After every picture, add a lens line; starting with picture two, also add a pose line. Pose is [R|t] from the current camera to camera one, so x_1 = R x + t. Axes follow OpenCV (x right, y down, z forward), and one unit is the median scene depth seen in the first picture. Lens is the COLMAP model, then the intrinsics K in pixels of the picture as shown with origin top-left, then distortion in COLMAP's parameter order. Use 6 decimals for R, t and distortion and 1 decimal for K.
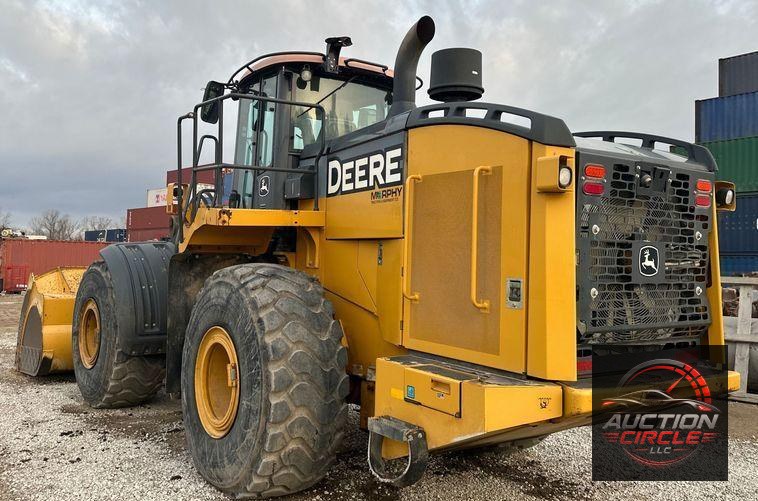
lens RADIAL K [[523.2, 0, 379.0], [0, 523.2, 250.5], [0, 0, 1]] dist [0.039580, -0.000882]
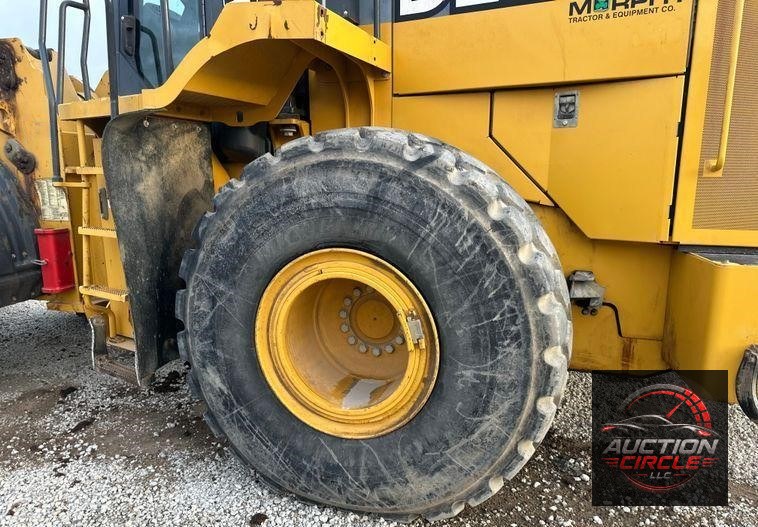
lens RADIAL K [[461.3, 0, 379.0], [0, 461.3, 263.5], [0, 0, 1]] dist [0.030073, -0.000080]
pose [[0.842270, -0.140671, 0.520377, -0.446869], [0.013843, 0.970676, 0.239991, 0.042614], [-0.538878, -0.194934, 0.819519, 0.517475]]
